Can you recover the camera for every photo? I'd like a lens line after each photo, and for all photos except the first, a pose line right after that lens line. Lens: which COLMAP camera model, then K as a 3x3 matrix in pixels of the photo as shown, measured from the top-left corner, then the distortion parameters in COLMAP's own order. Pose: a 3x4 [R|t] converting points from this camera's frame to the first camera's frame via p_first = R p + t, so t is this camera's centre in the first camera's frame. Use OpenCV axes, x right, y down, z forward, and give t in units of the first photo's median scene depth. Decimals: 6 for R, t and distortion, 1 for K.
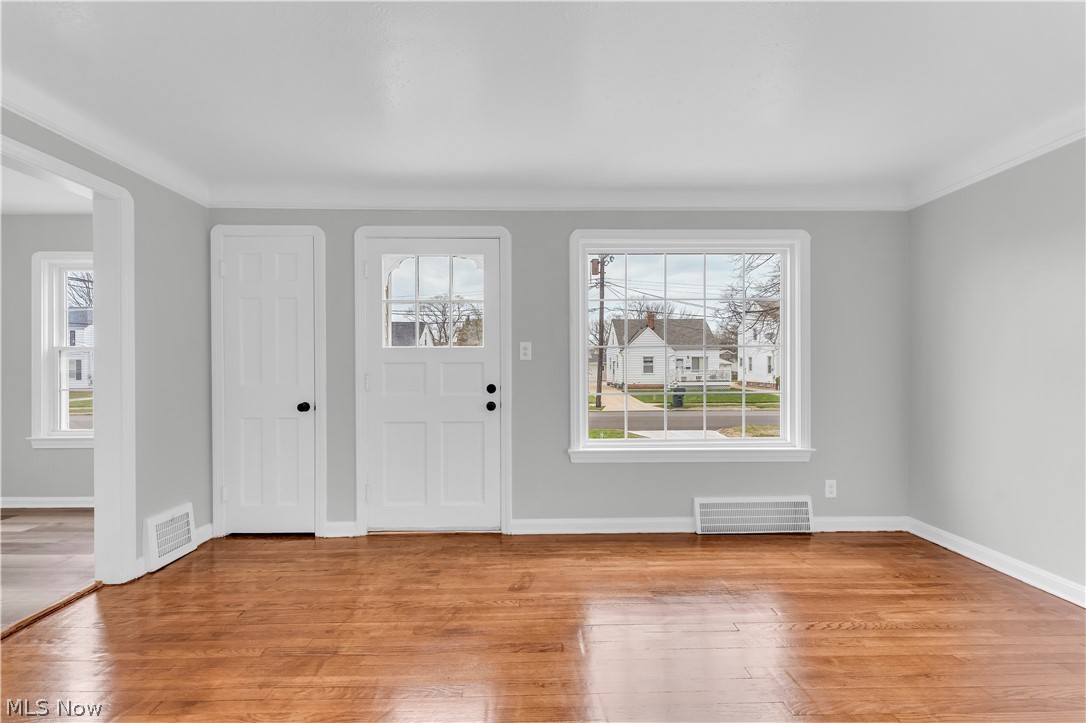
lens RADIAL K [[441.2, 0, 535.6], [0, 441.2, 368.5], [0, 0, 1]] dist [-0.001545, -0.000472]
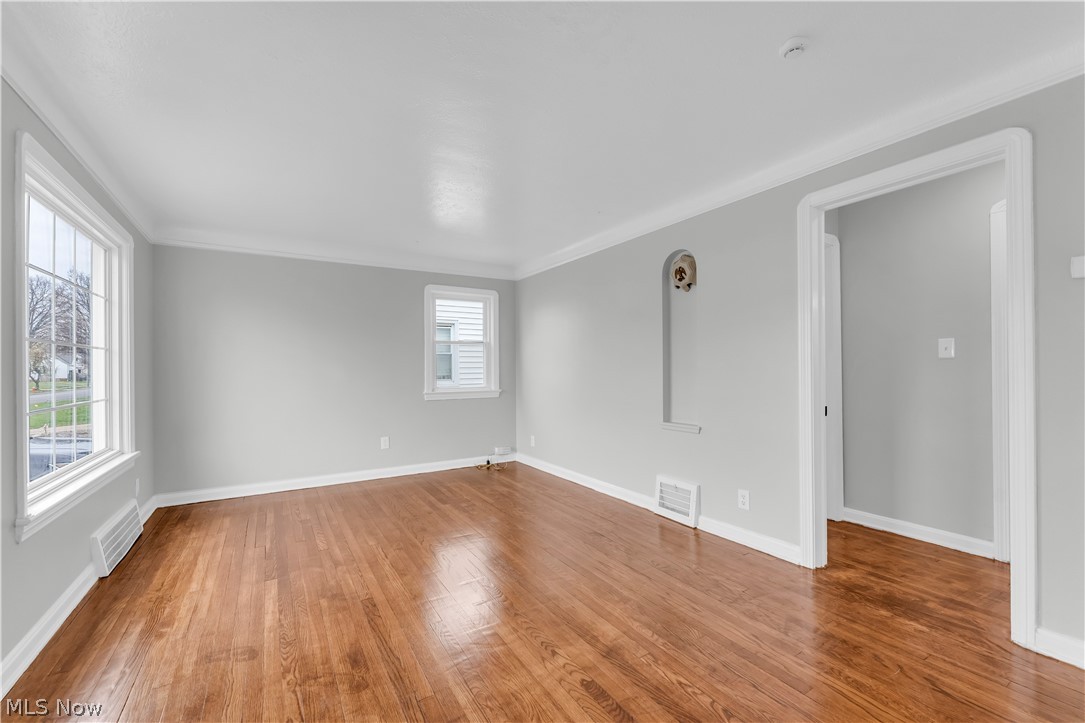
lens RADIAL K [[441.4, 0, 536.2], [0, 441.4, 367.7], [0, 0, 1]] dist [-0.003101, -0.000280]
pose [[-0.505628, 0.008296, 0.862712, -0.838290], [0.014449, 0.999895, -0.001146, 0.002239], [-0.862630, 0.011886, -0.505695, 0.822318]]
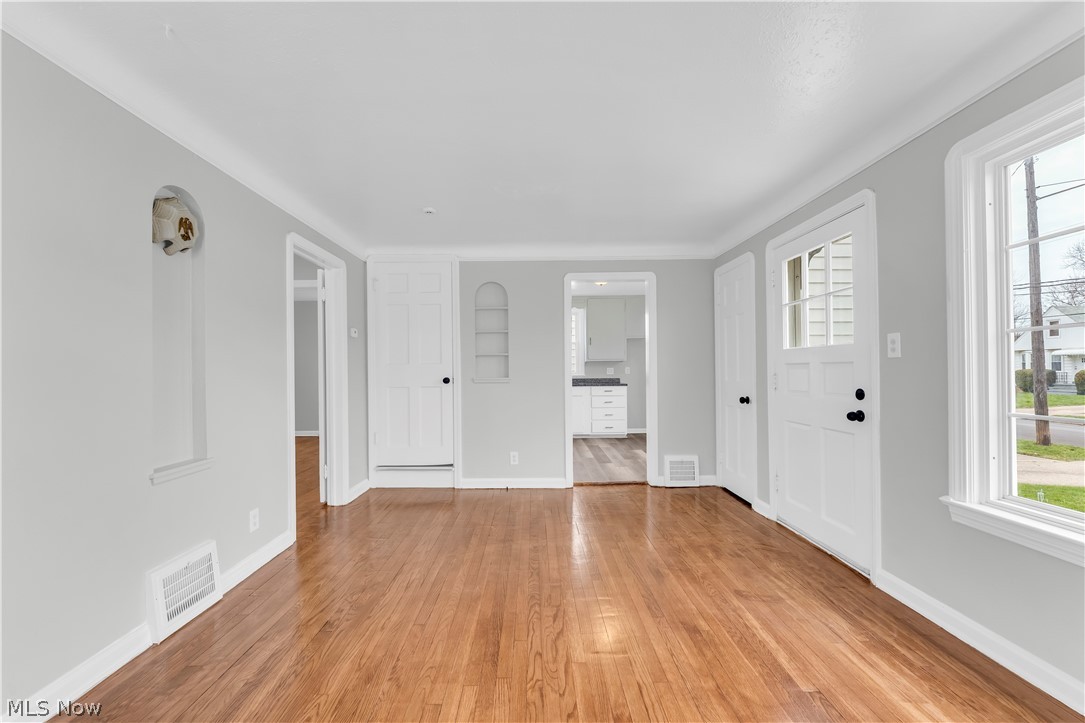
lens RADIAL K [[441.4, 0, 536.2], [0, 441.4, 367.7], [0, 0, 1]] dist [-0.003101, -0.000280]
pose [[-0.010344, -0.002506, -0.999943, 0.816217], [0.003229, 0.999992, -0.002539, -0.003073], [0.999941, -0.003255, -0.010335, 0.479418]]
